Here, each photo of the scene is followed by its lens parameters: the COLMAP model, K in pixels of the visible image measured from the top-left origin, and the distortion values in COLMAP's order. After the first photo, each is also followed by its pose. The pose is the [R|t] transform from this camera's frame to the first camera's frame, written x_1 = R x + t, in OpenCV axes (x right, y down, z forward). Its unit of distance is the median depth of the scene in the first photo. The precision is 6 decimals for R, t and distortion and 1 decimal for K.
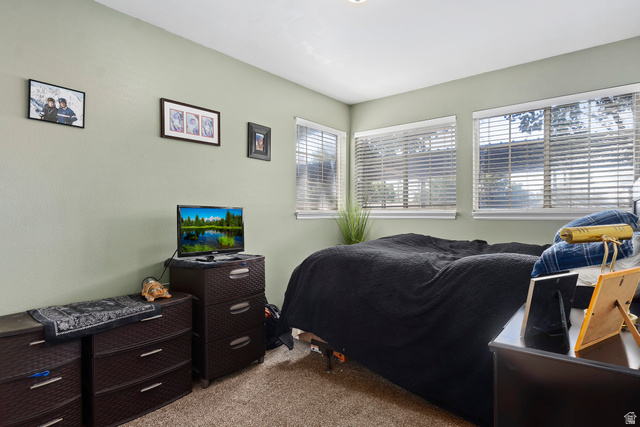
lens RADIAL K [[358.5, 0, 319.7], [0, 358.5, 213.3], [0, 0, 1]] dist [0.004255, 0.000294]
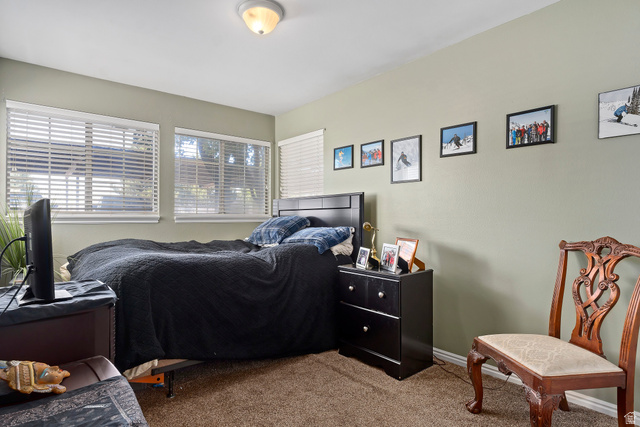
lens RADIAL K [[358.5, 0, 319.2], [0, 358.5, 215.1], [0, 0, 1]] dist [0.004255, 0.000294]
pose [[0.183553, 0.008444, 0.982974, -0.586304], [-0.004044, 0.999961, -0.007834, -0.000840], [-0.983002, -0.002537, 0.183580, 0.358128]]
